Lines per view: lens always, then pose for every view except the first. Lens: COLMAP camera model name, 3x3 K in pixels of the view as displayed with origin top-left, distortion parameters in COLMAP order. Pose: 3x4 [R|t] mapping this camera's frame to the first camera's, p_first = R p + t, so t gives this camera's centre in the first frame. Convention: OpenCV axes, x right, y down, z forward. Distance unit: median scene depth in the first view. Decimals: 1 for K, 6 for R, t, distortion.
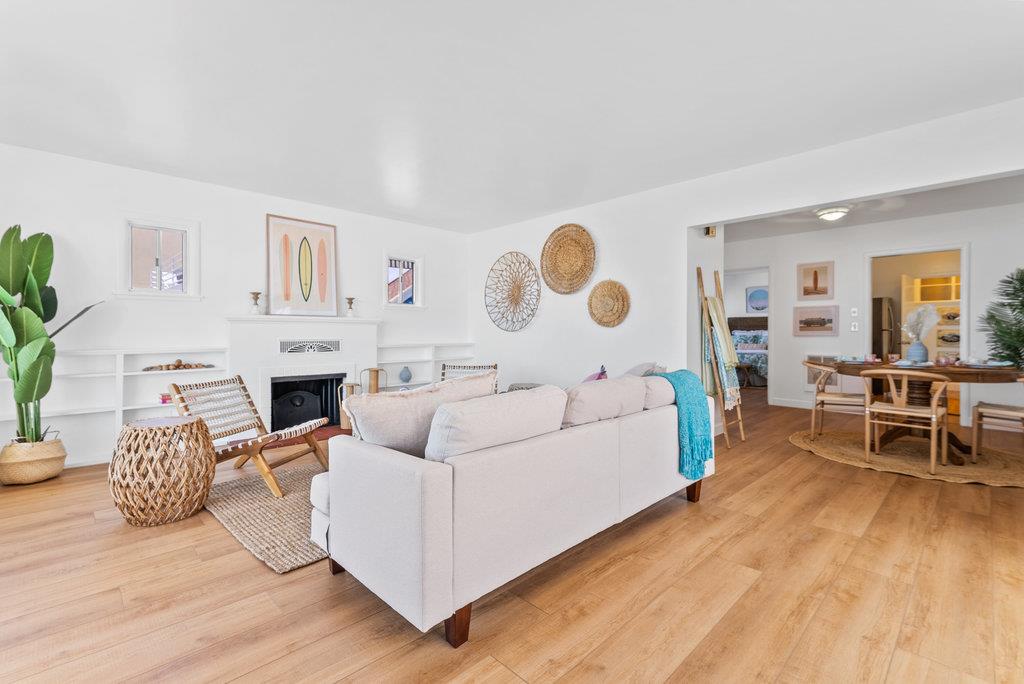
lens RADIAL K [[478.9, 0, 512.0], [0, 478.9, 342.0], [0, 0, 1]] dist [0.024560, -0.000130]
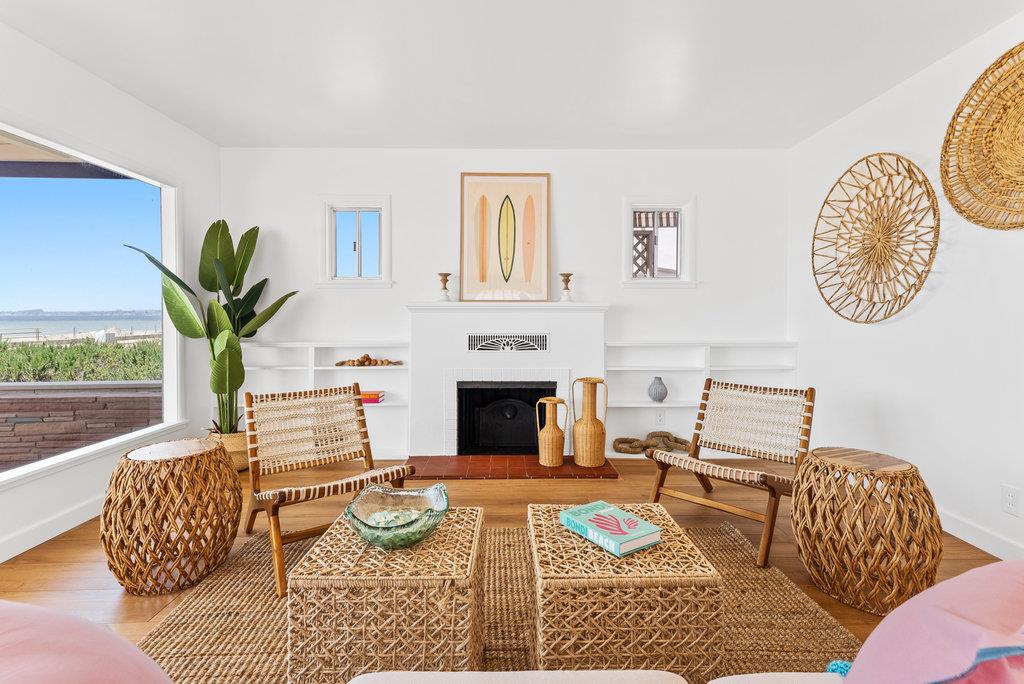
lens RADIAL K [[494.4, 0, 512.8], [0, 494.4, 325.9], [0, 0, 1]] dist [0.030010, -0.000331]
pose [[0.717041, 0.011790, -0.696931, 0.107265], [-0.011264, 0.999922, 0.005326, -0.019190], [0.696940, 0.004031, 0.717118, 0.431983]]
